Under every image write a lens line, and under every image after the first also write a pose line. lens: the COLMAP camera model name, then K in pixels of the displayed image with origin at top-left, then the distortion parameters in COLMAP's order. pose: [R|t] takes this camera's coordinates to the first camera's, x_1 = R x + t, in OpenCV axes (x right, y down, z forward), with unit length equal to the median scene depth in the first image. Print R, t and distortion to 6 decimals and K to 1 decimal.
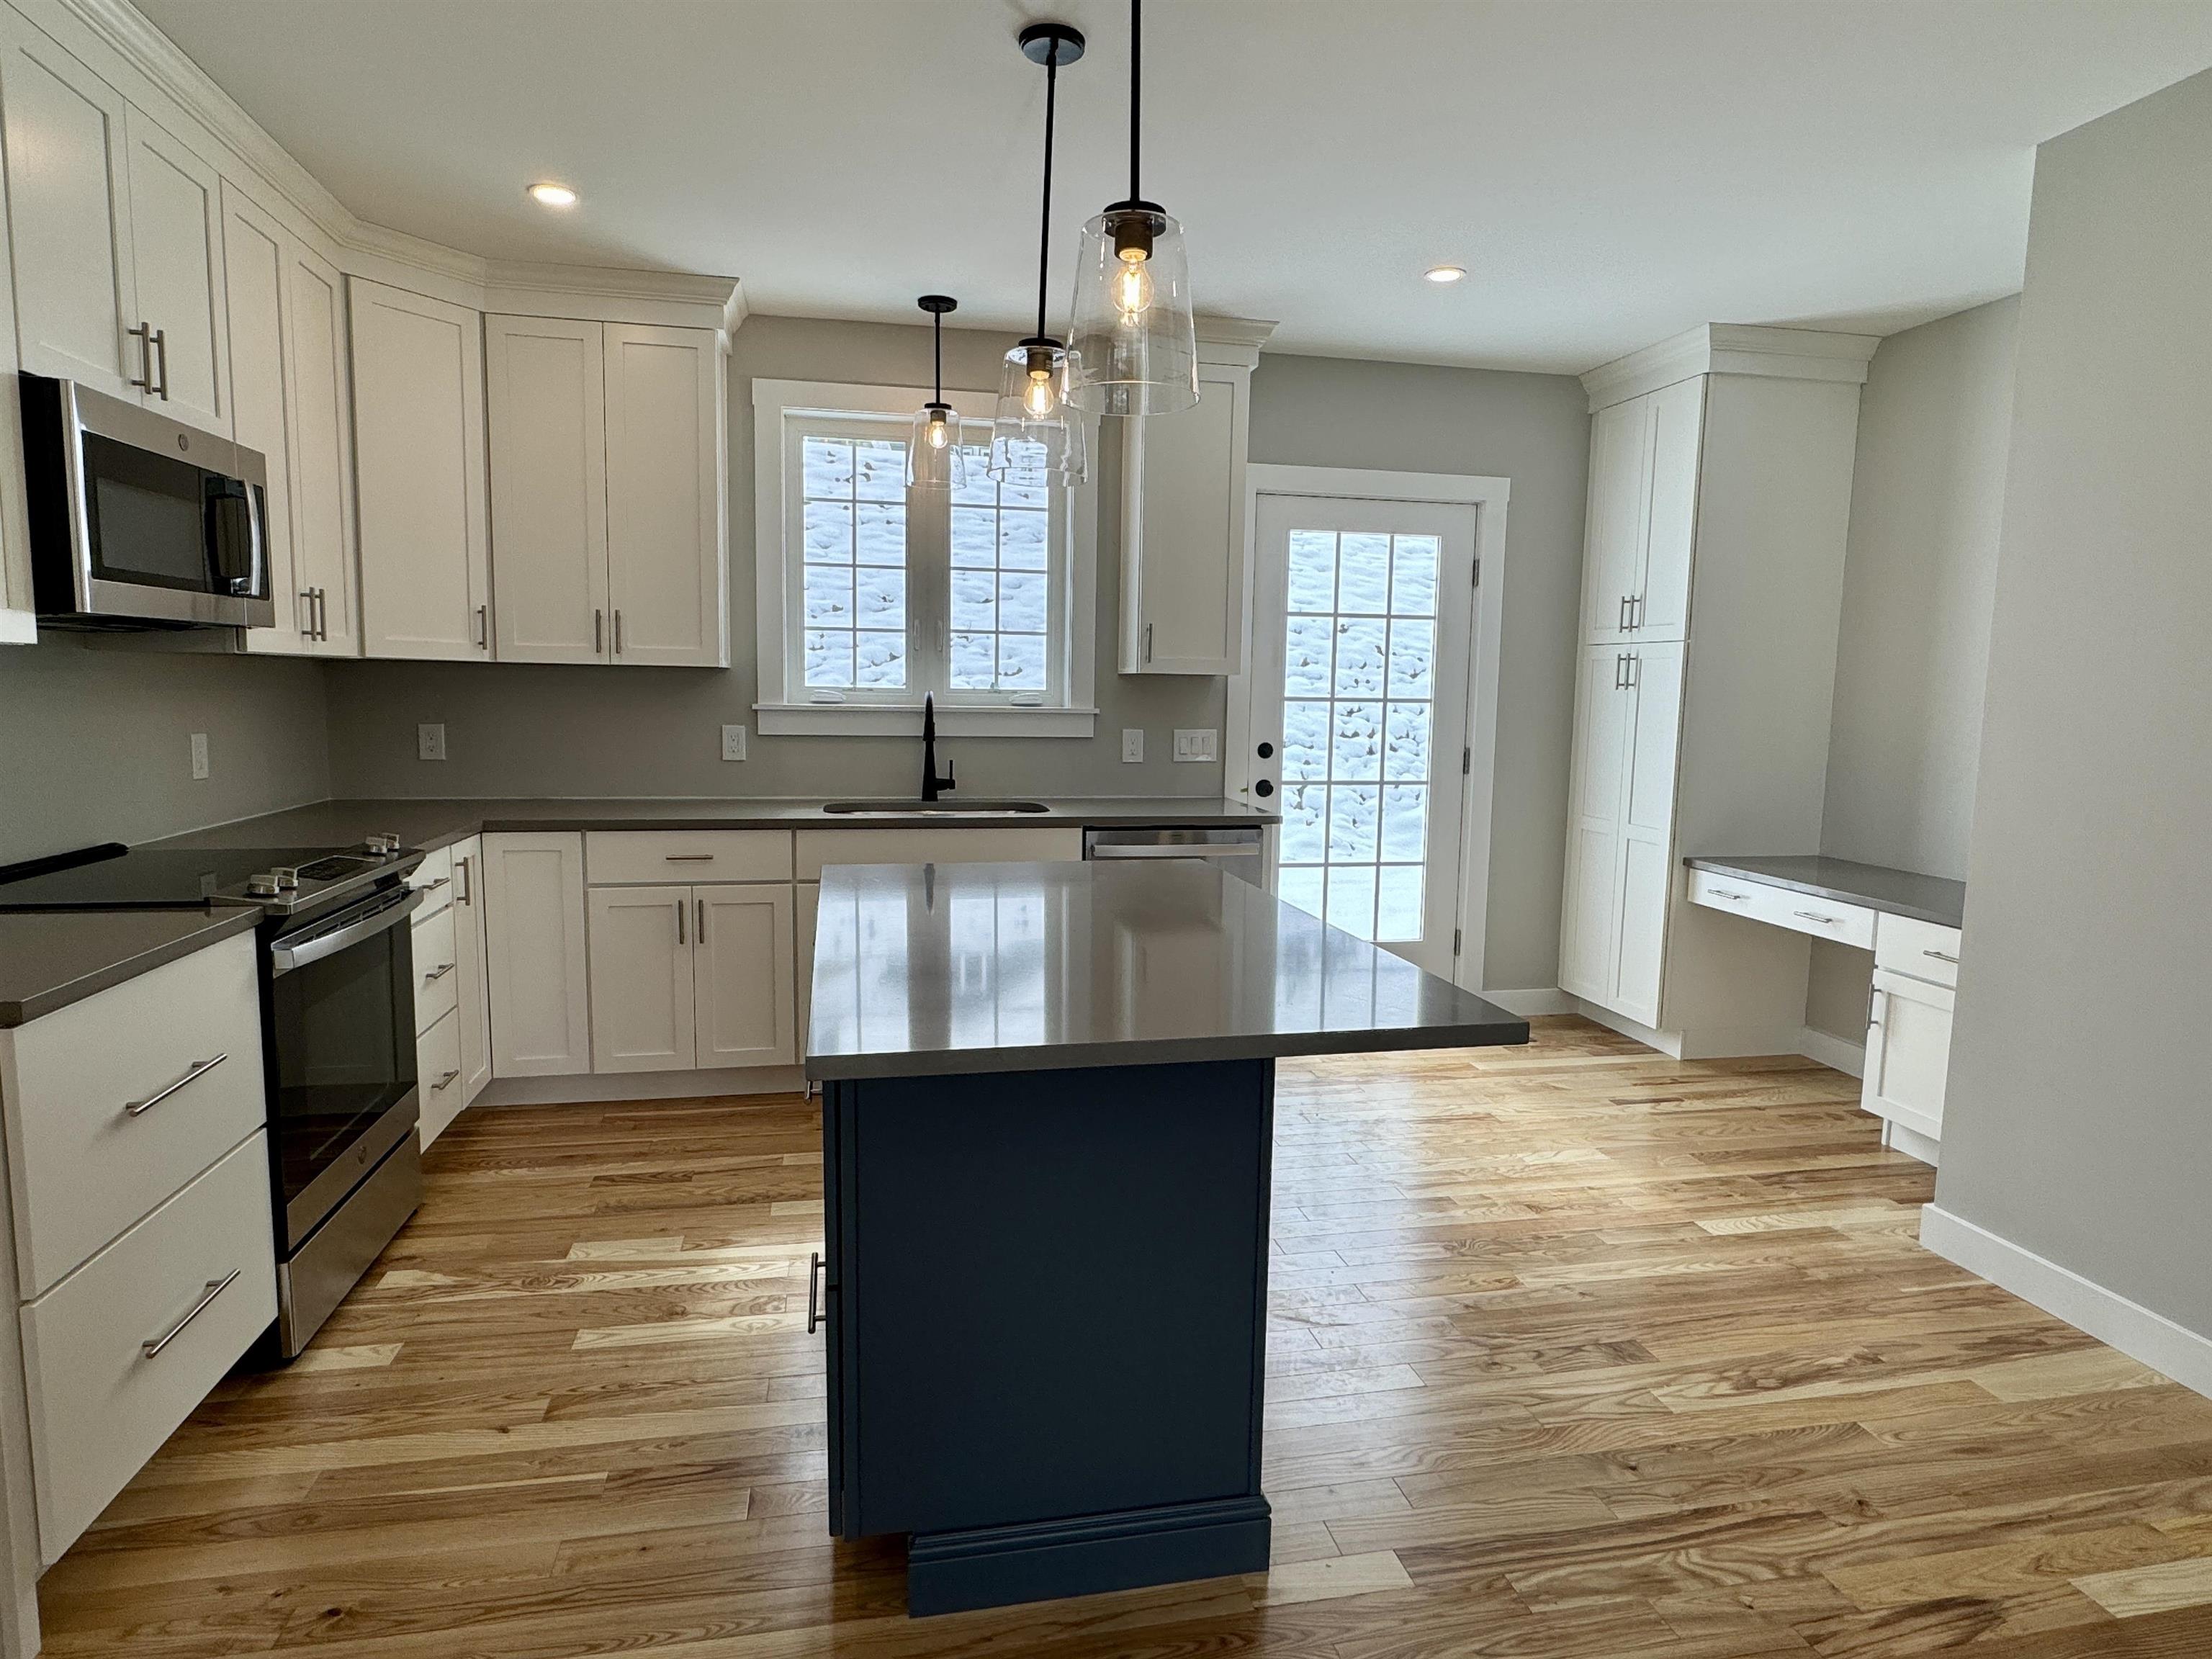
lens RADIAL K [[1246.8, 0, 1106.2], [0, 1246.8, 826.2], [0, 0, 1]] dist [-0.003265, 0.004061]
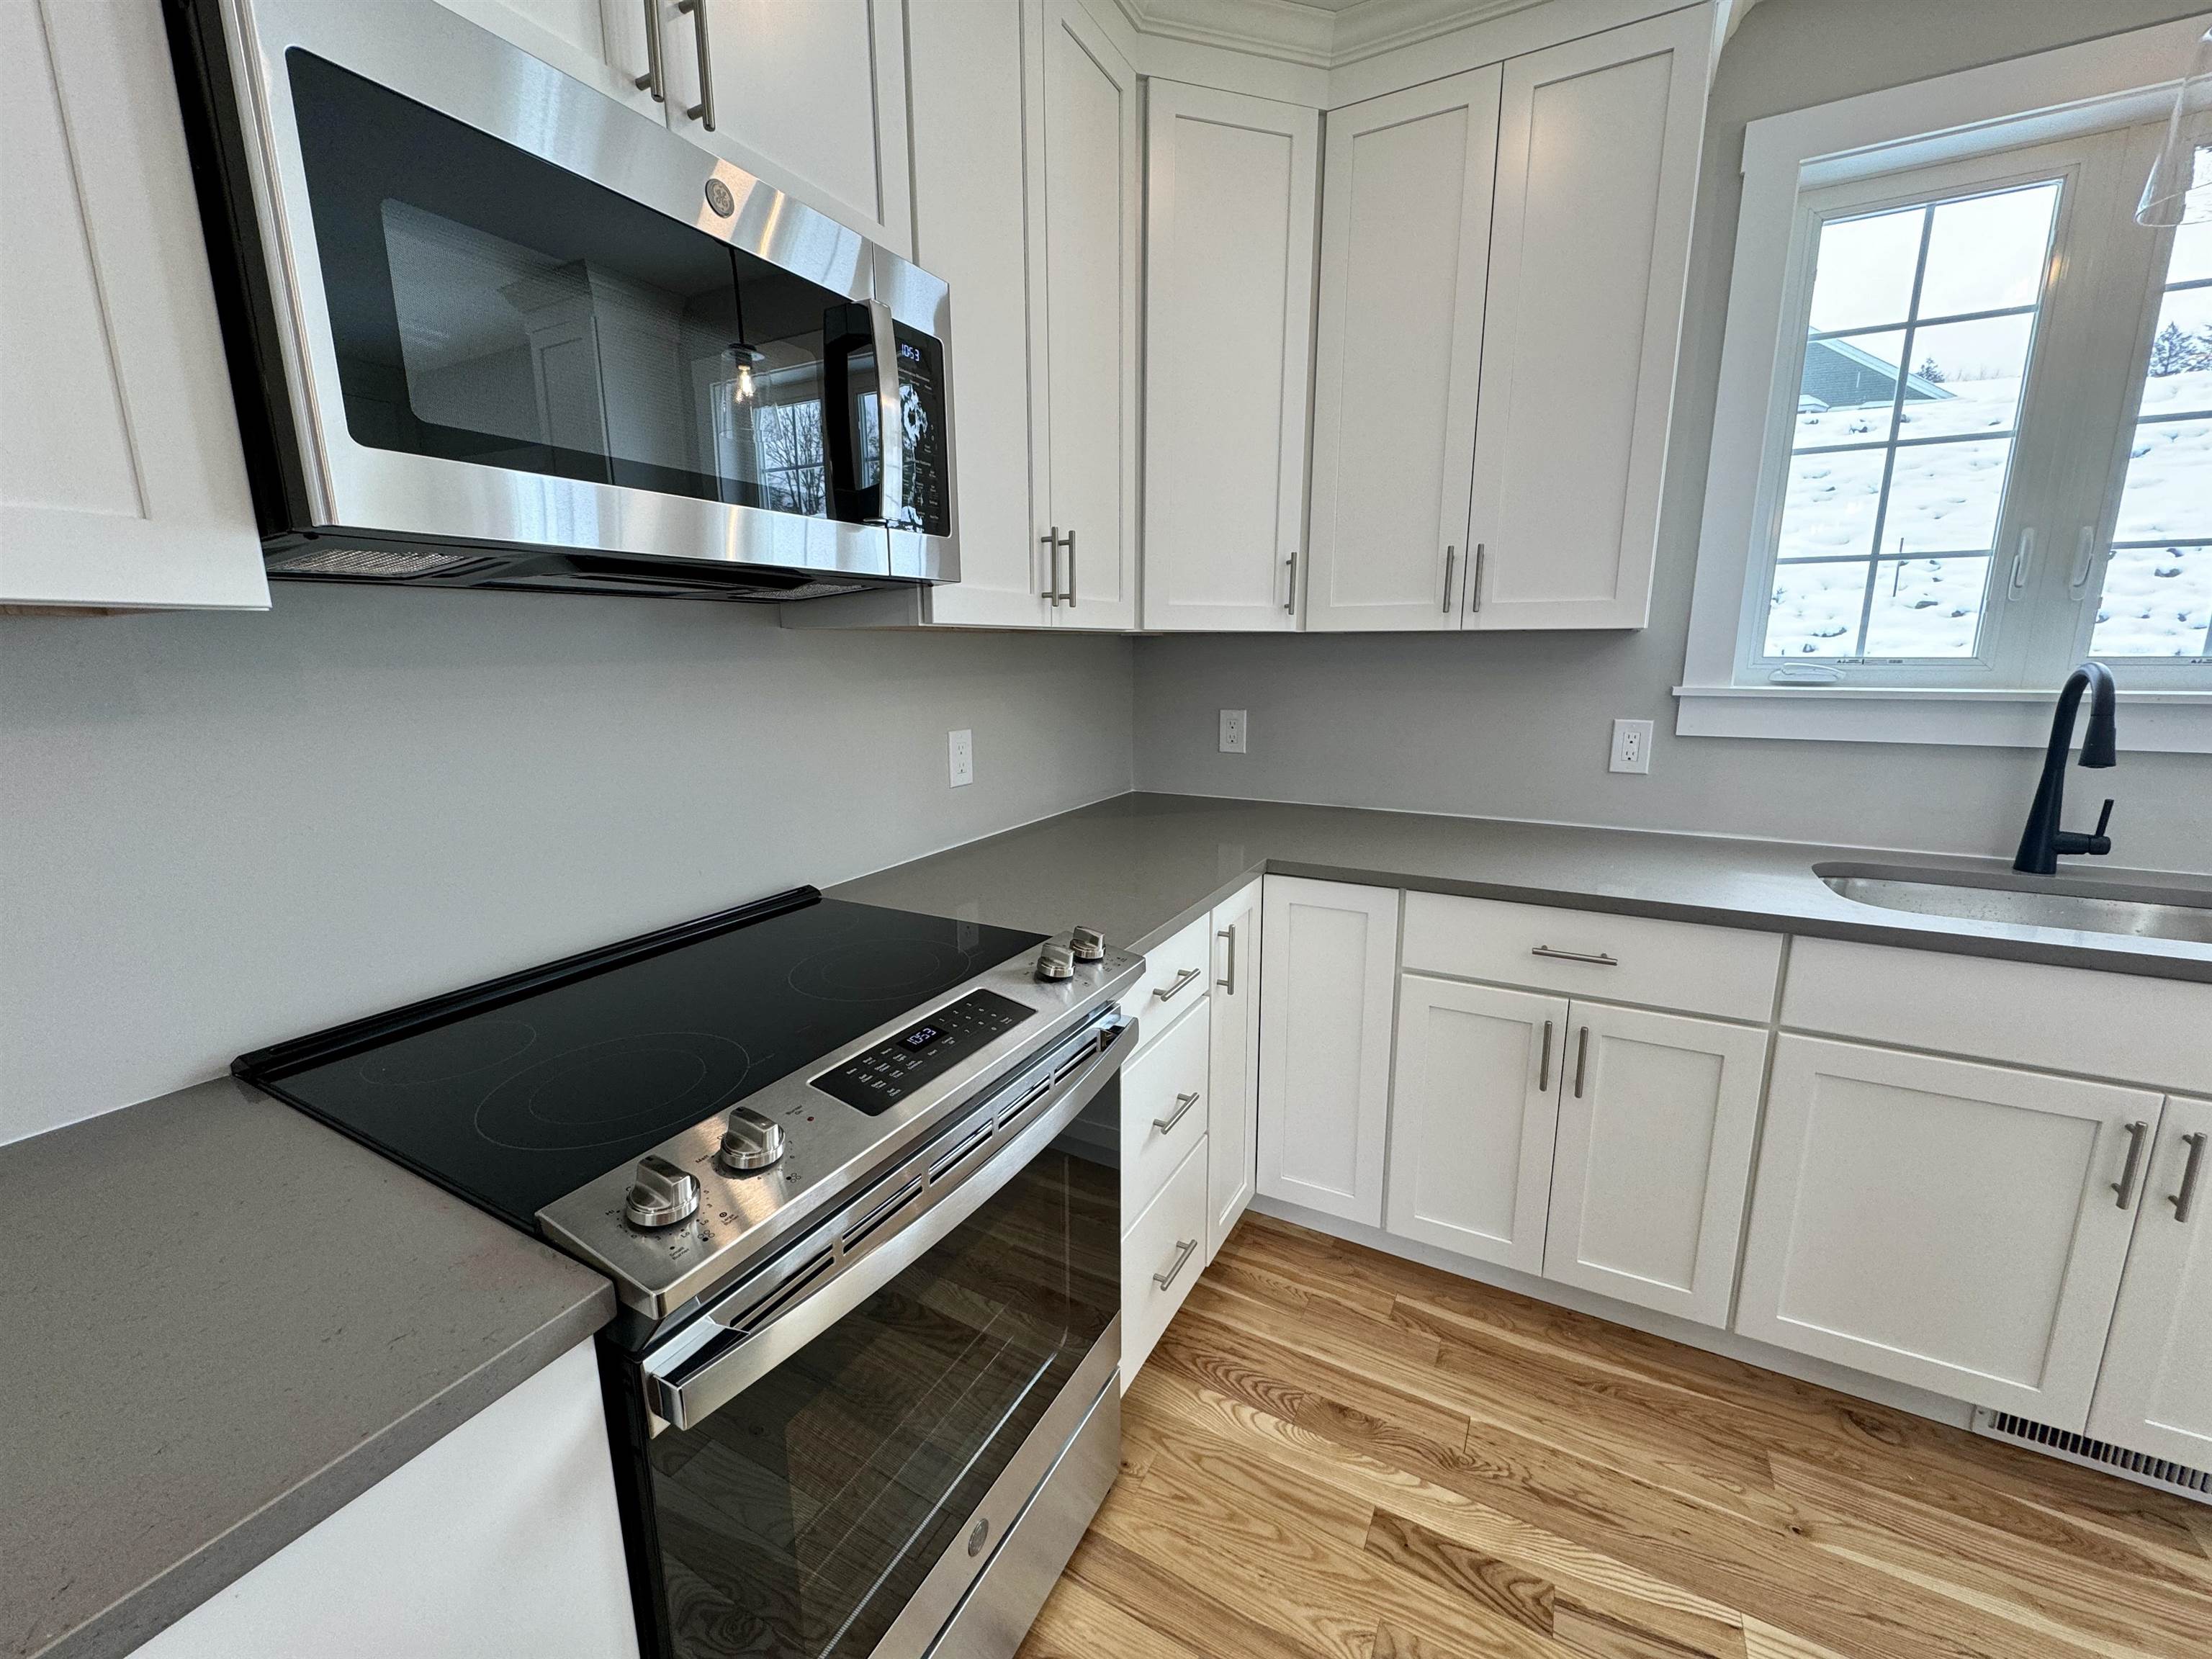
lens RADIAL K [[884.3, 0, 1106.2], [0, 884.3, 826.6], [0, 0, 1]] dist [-0.002947, 0.000209]
pose [[0.762338, 0.105853, -0.638464, -0.219666], [-0.053331, 0.993453, 0.101029, -0.060180], [0.644978, -0.042968, 0.762992, 0.489943]]
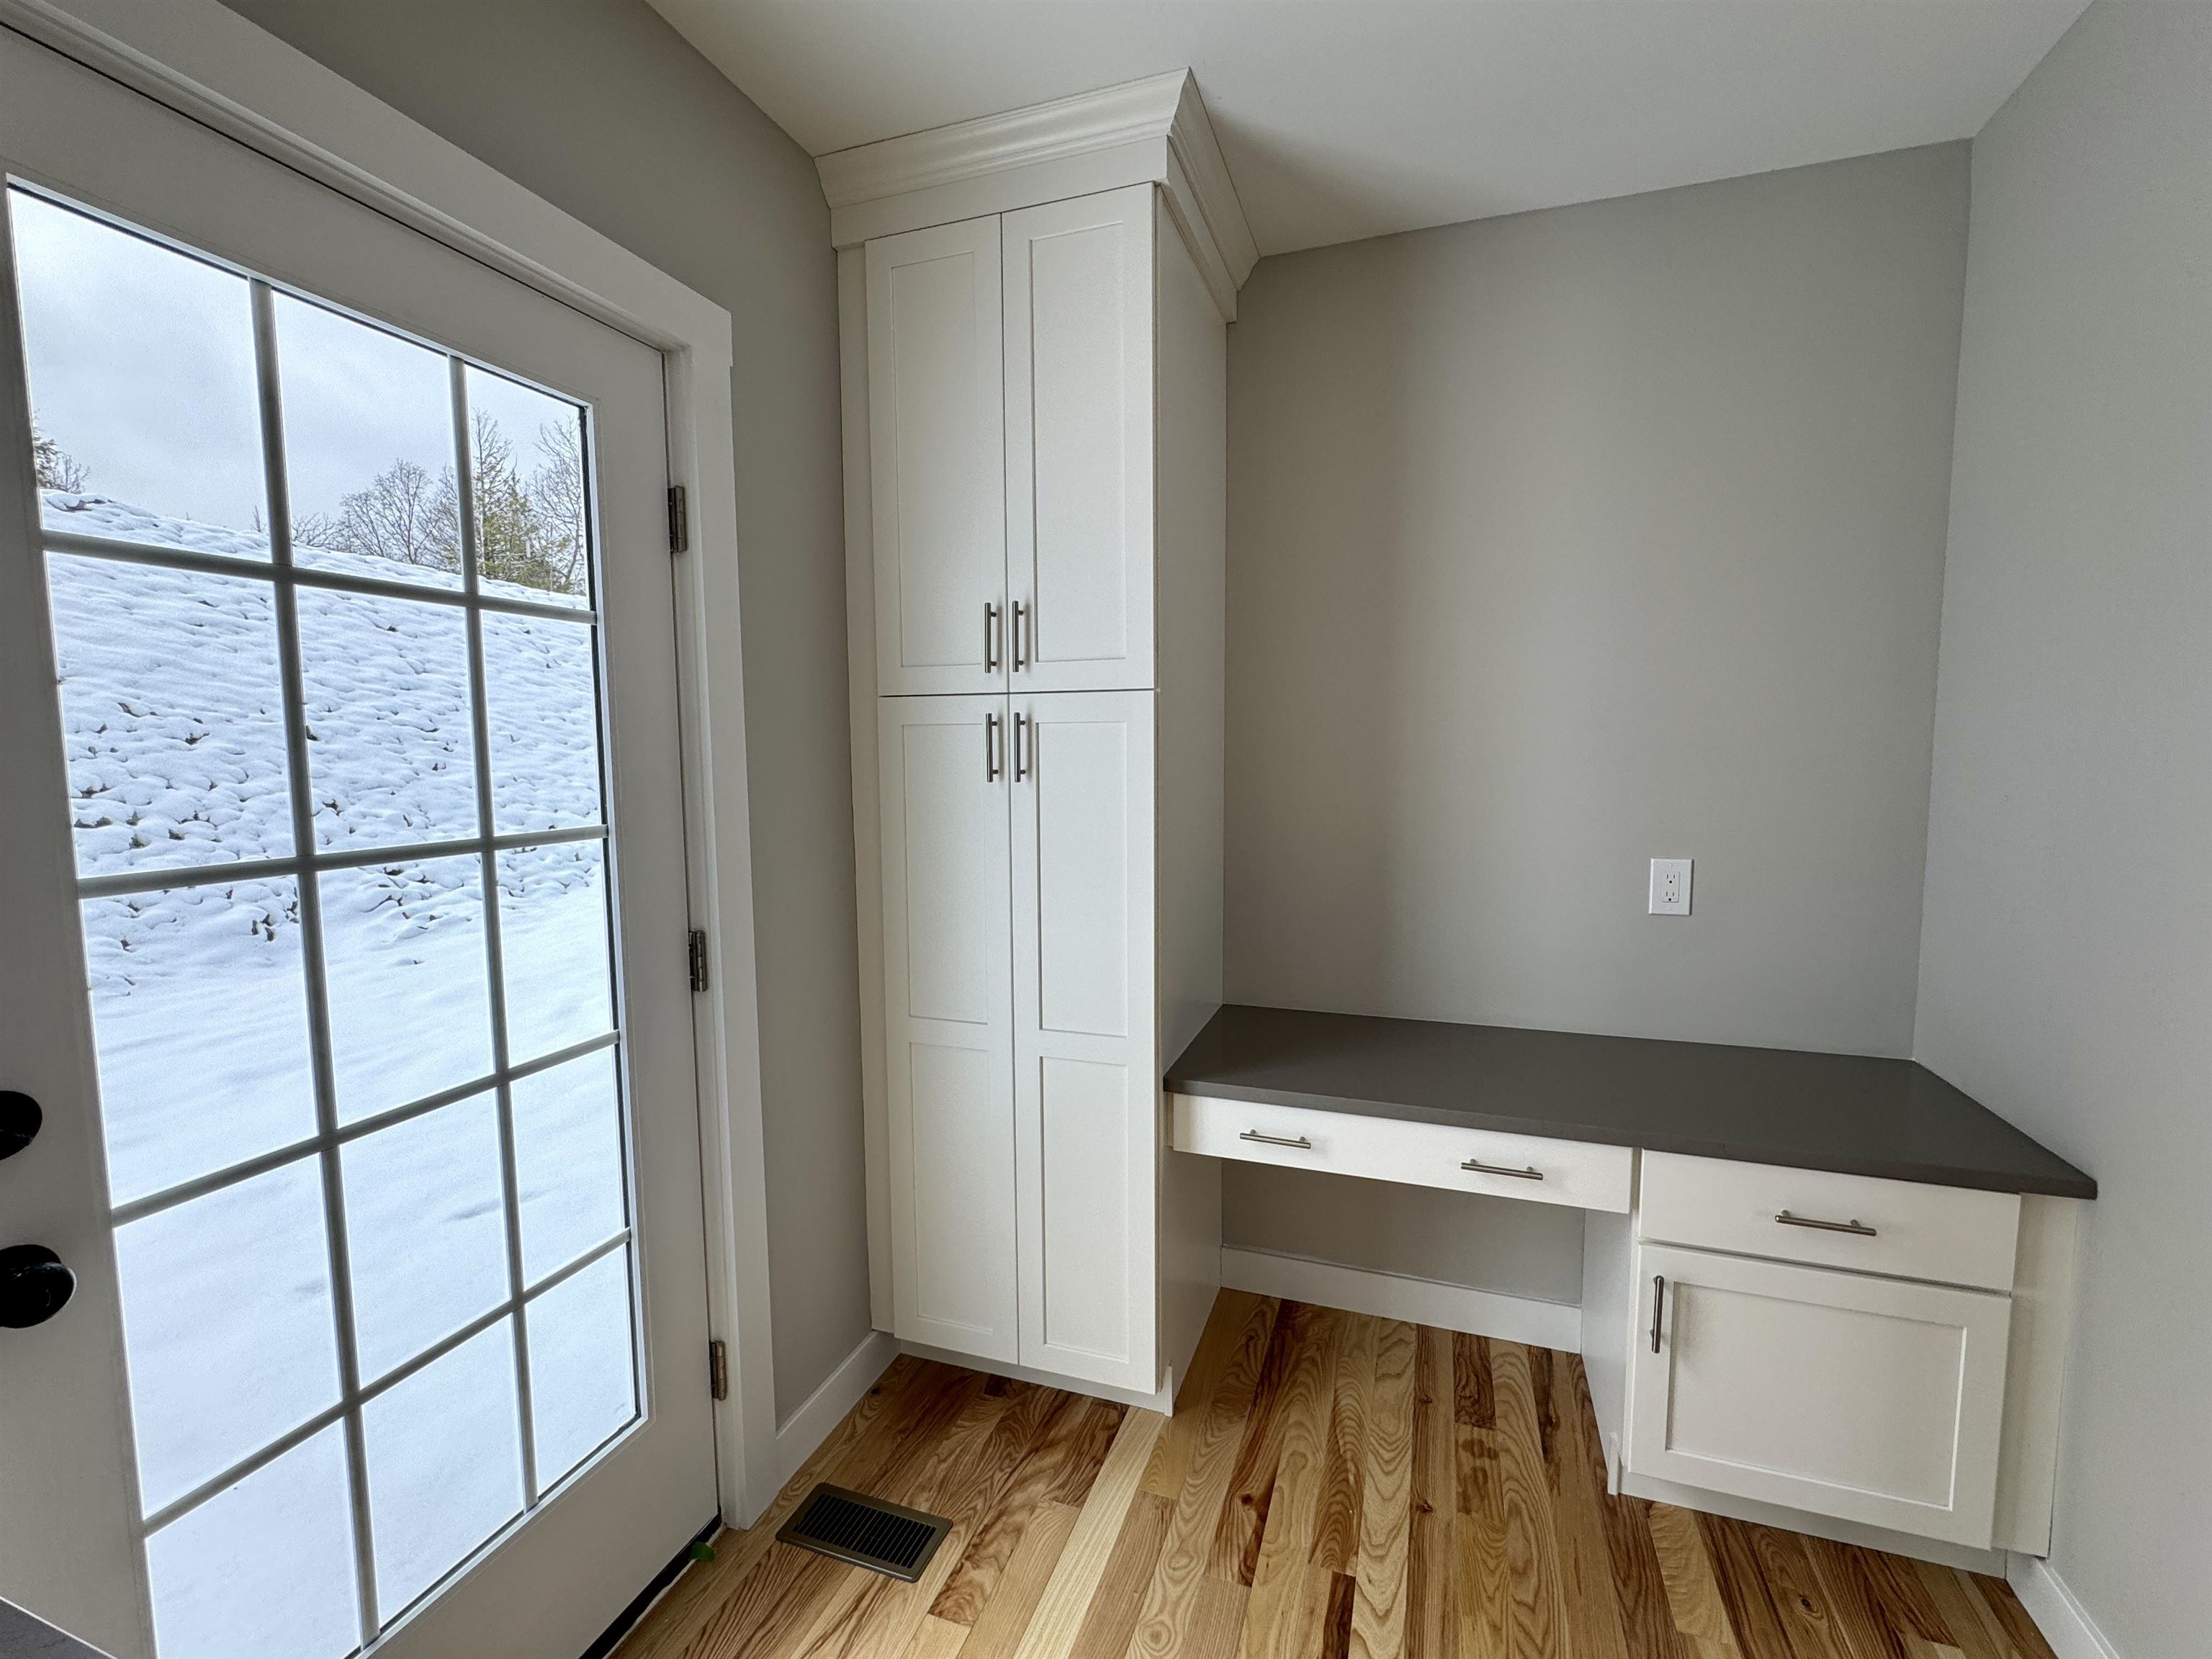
lens RADIAL K [[962.0, 0, 1112.2], [0, 962.0, 827.2], [0, 0, 1]] dist [-0.003200, -0.000177]
pose [[0.514949, -0.094482, 0.851998, 0.102400], [0.113026, 0.992714, 0.041773, -0.114903], [-0.849737, 0.074787, 0.521876, 0.845997]]
